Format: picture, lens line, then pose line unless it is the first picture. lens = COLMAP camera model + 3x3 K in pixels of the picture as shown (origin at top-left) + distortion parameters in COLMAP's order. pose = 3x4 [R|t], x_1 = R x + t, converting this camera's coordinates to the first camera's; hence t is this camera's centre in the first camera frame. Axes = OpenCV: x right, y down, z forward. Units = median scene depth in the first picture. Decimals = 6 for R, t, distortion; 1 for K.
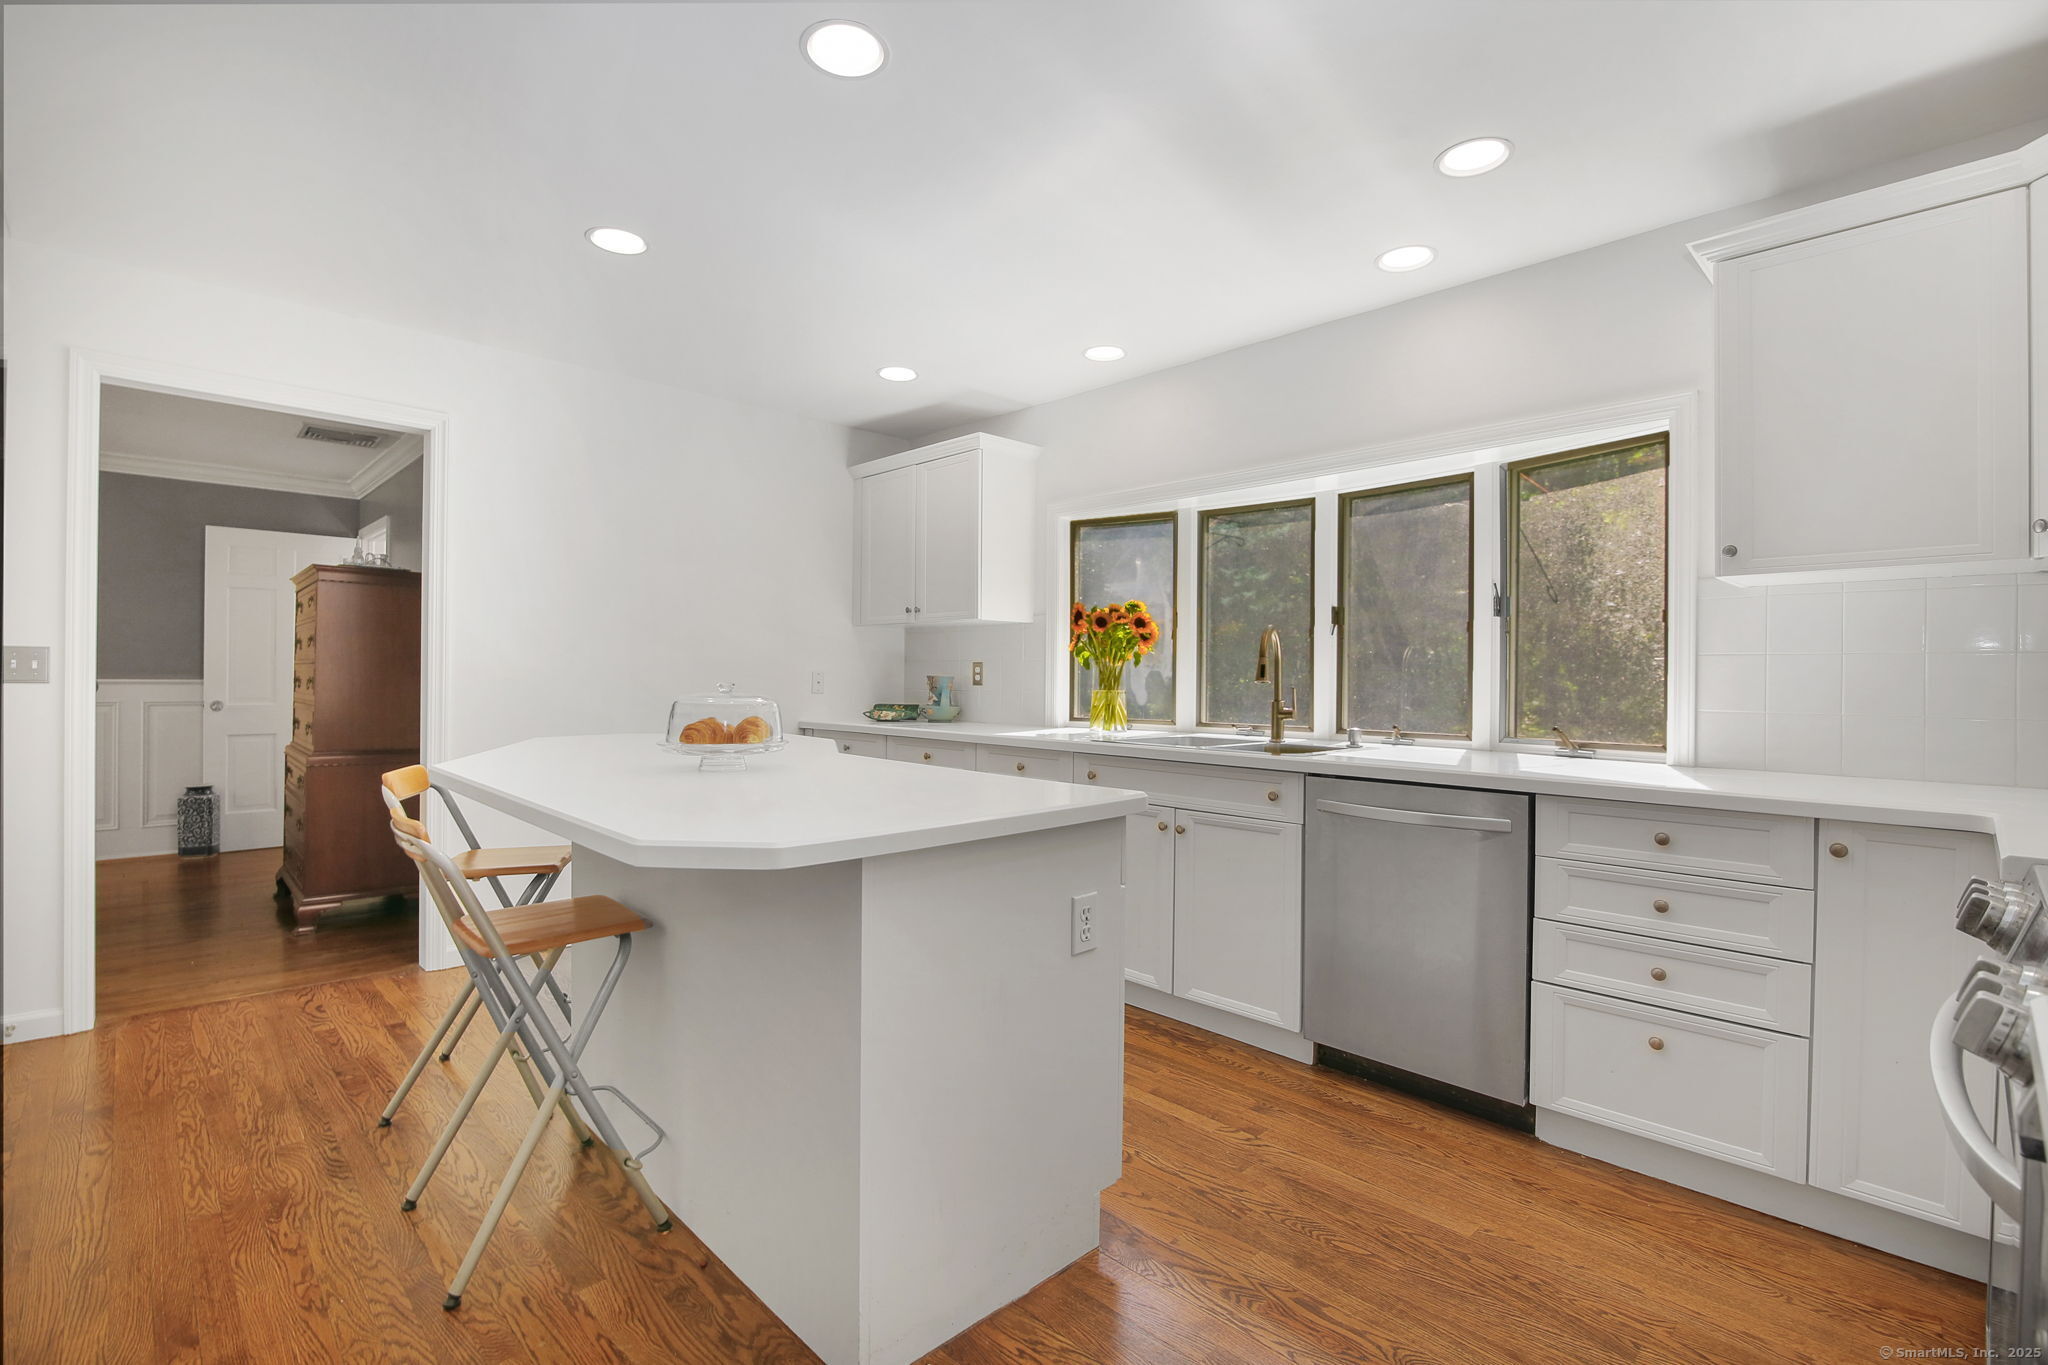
lens RADIAL K [[946.2, 0, 1034.9], [0, 946.2, 677.2], [0, 0, 1]] dist [-0.023285, 0.000504]
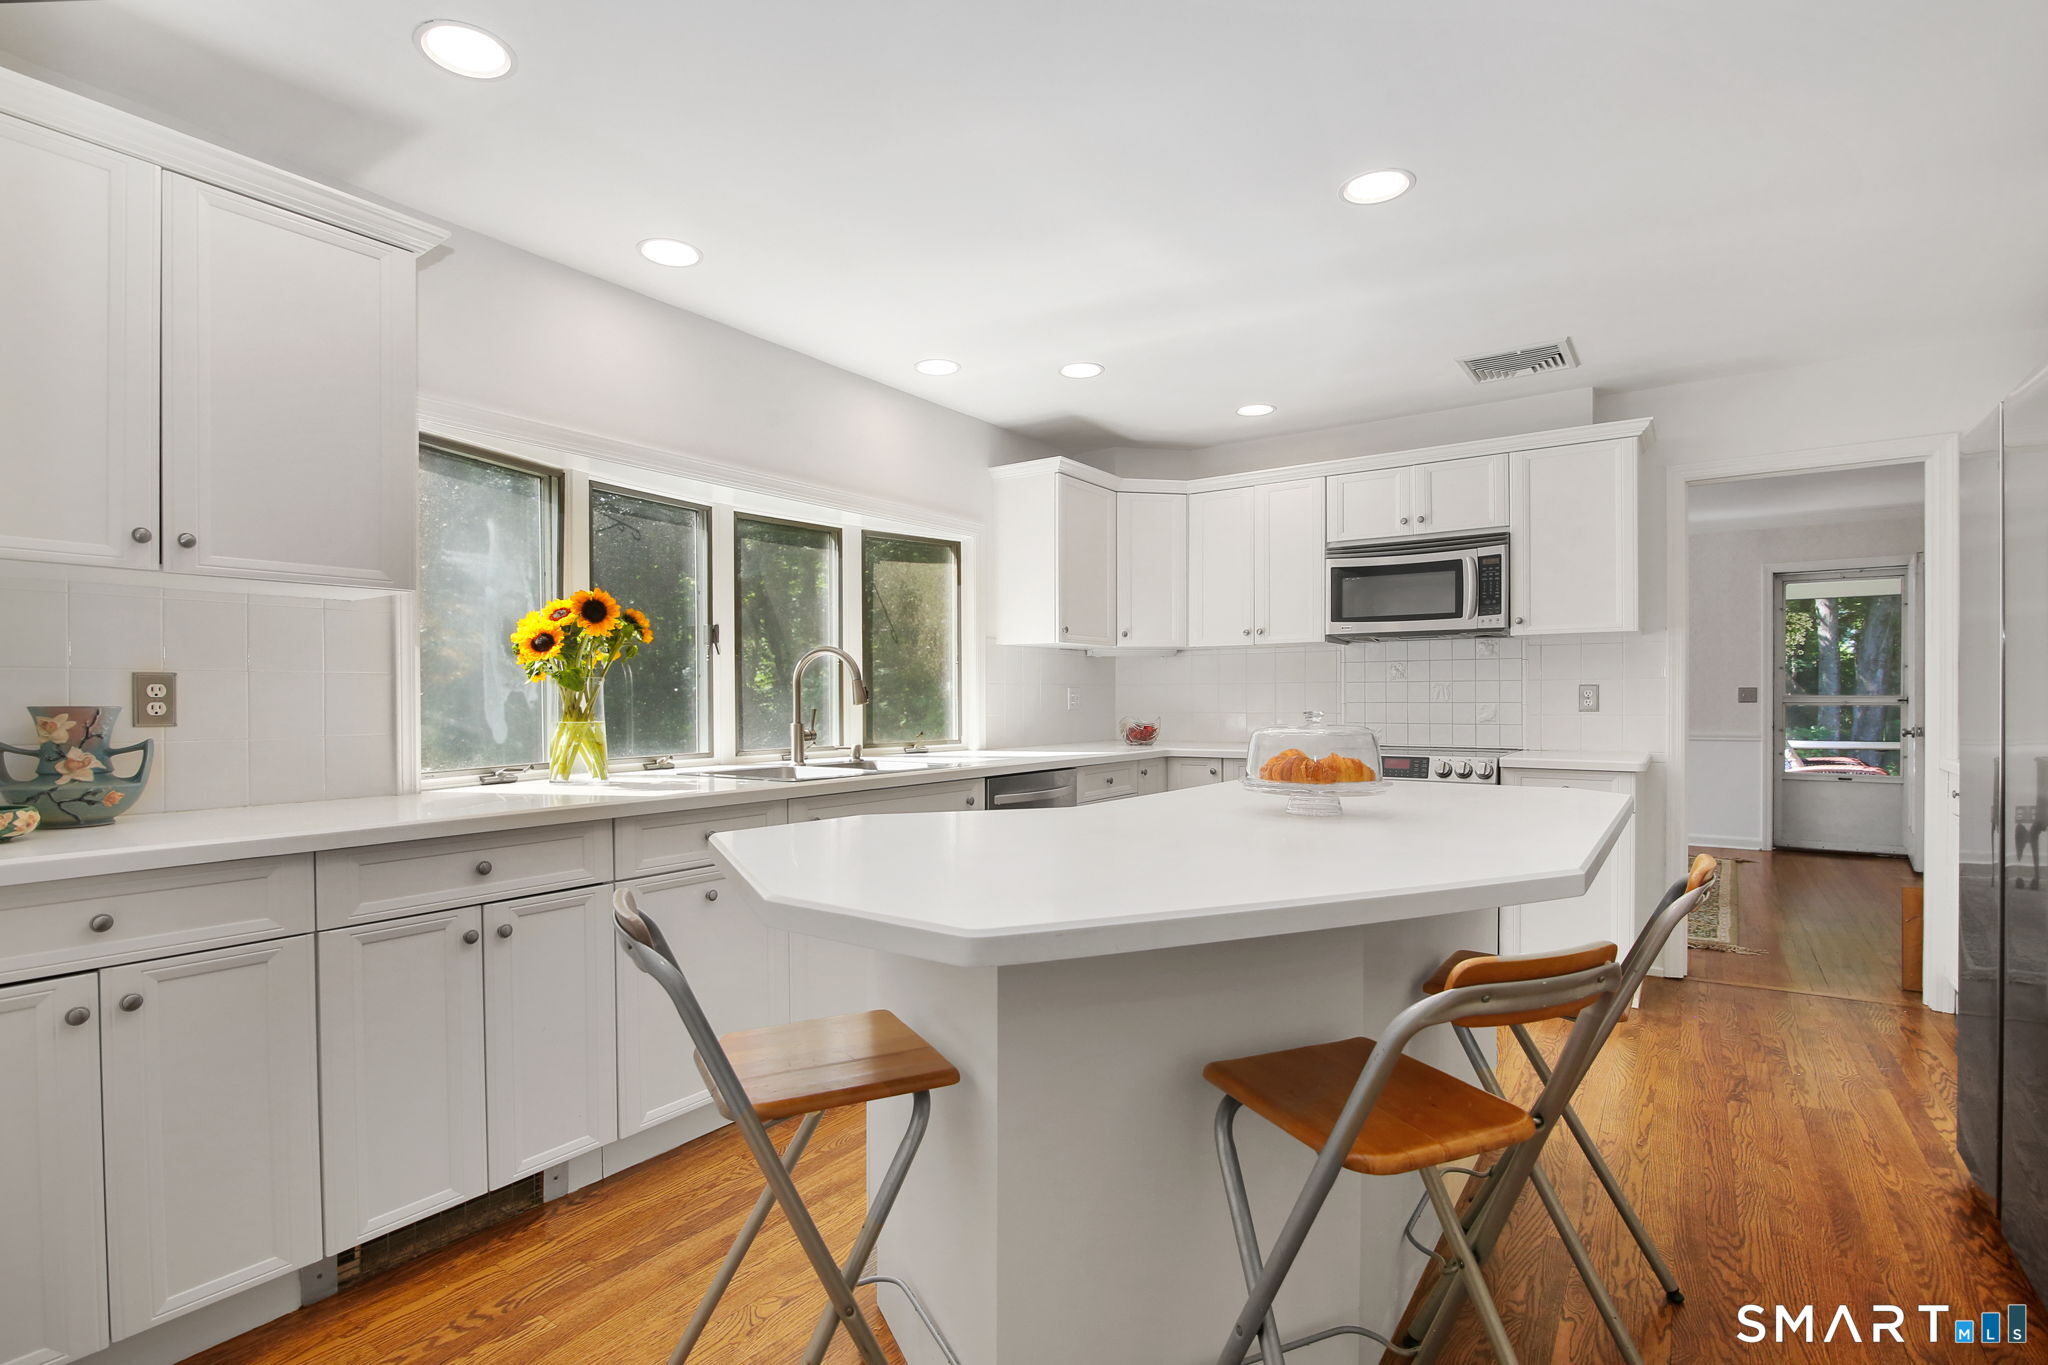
lens RADIAL K [[946.2, 0, 1030.6], [0, 946.2, 699.1], [0, 0, 1]] dist [-0.023285, 0.000504]
pose [[-0.182092, -0.010405, 0.983226, -0.853066], [0.002780, 0.999935, 0.011097, -0.011196], [-0.983278, 0.004754, -0.182051, 1.068344]]
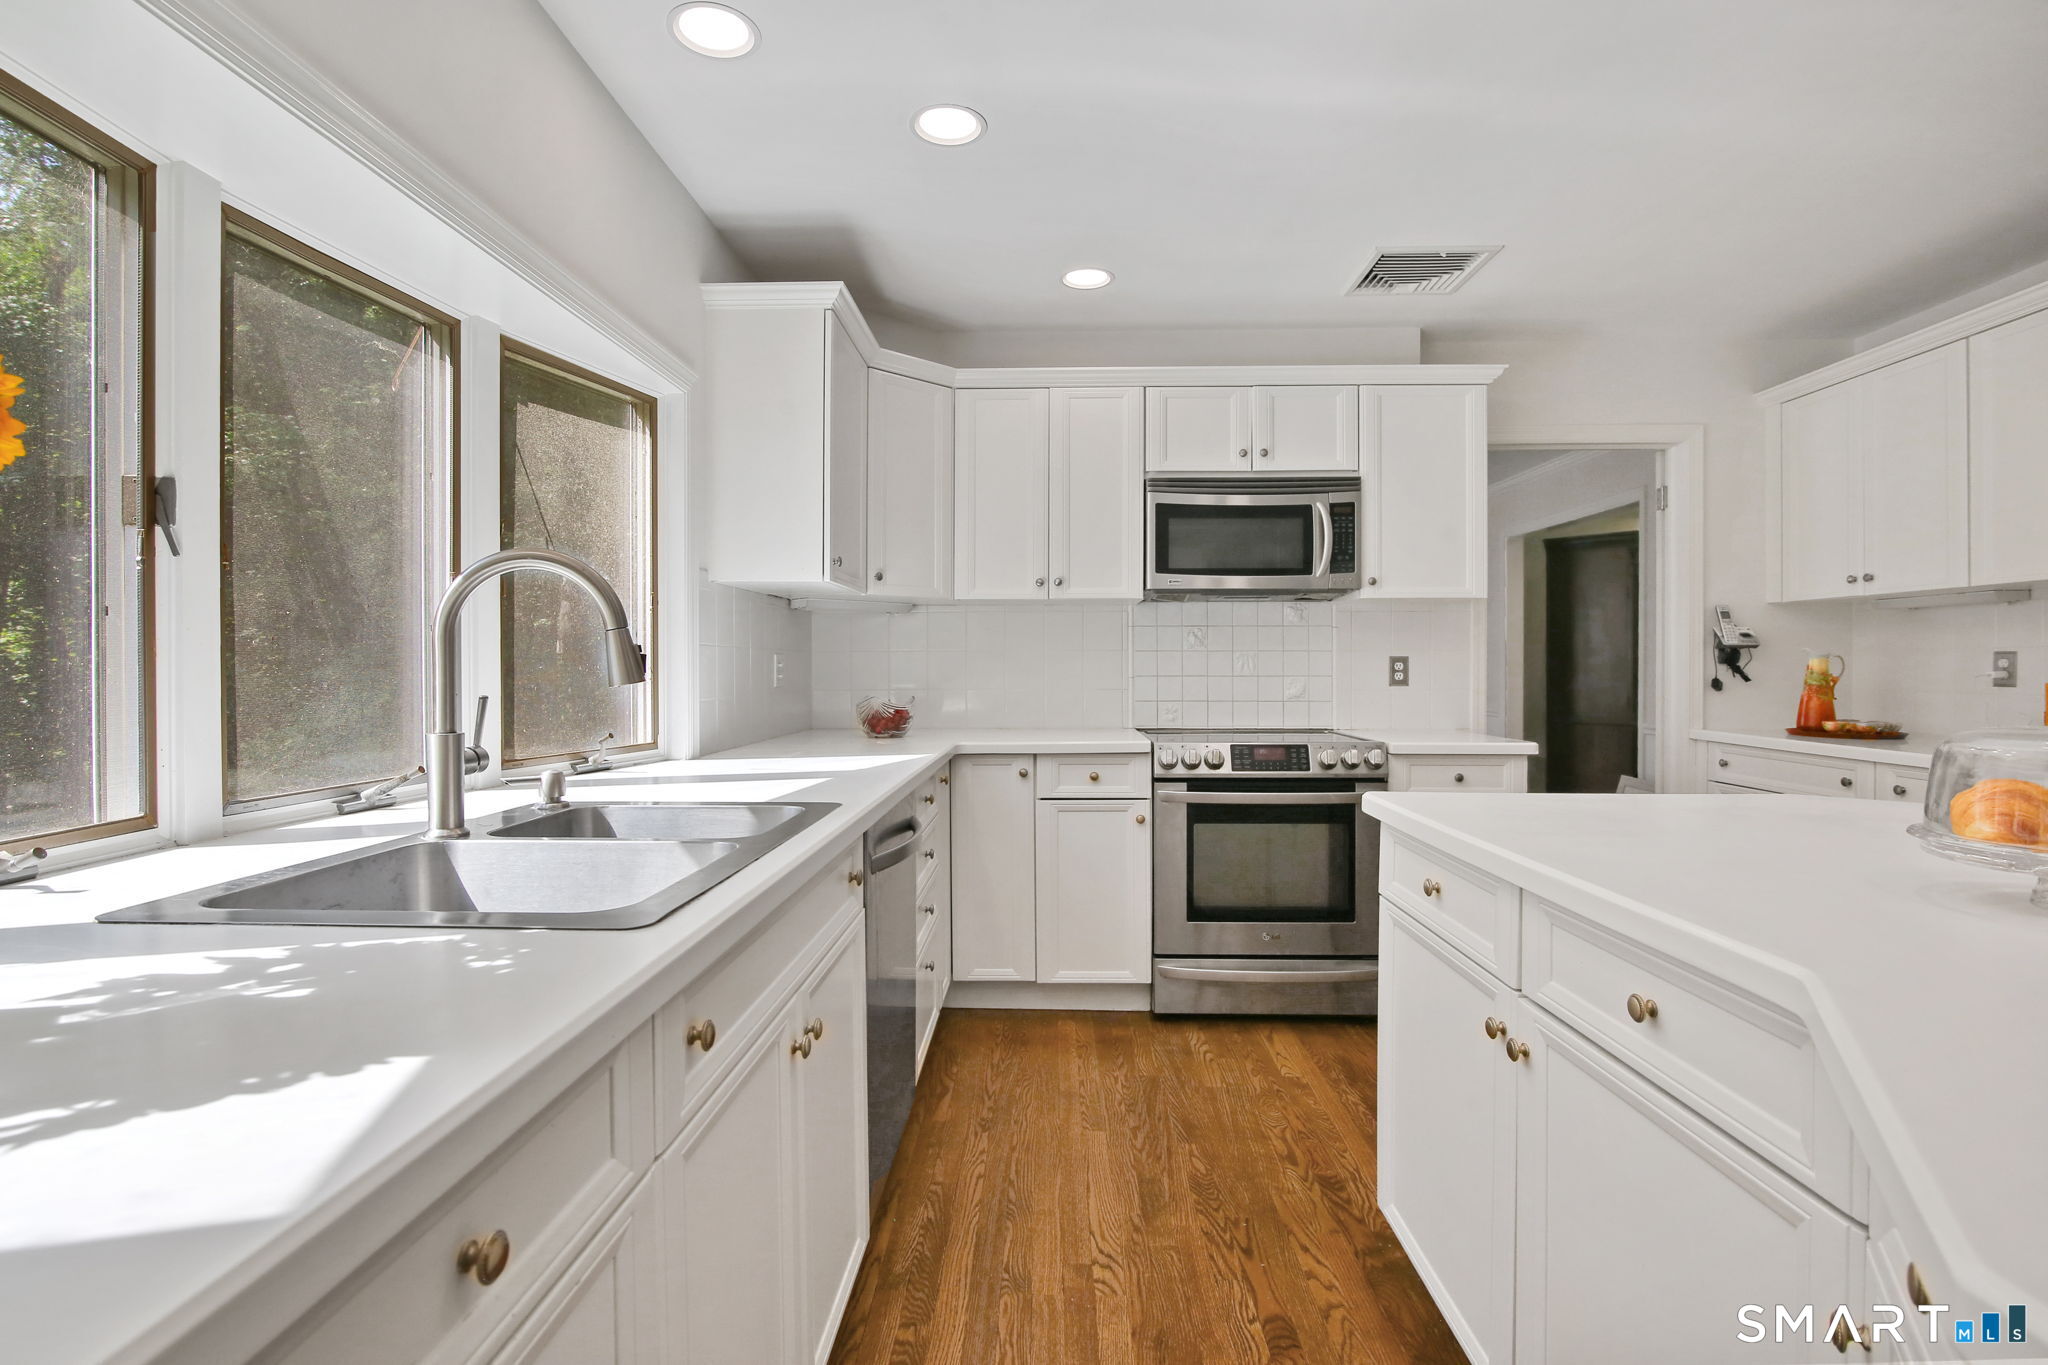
lens RADIAL K [[946.2, 0, 1030.4], [0, 946.2, 679.9], [0, 0, 1]] dist [-0.023285, 0.000504]
pose [[-0.682203, -0.018964, 0.730916, -0.227400], [-0.005026, 0.999762, 0.021248, -0.007385], [-0.731145, 0.010822, -0.682136, 1.239450]]
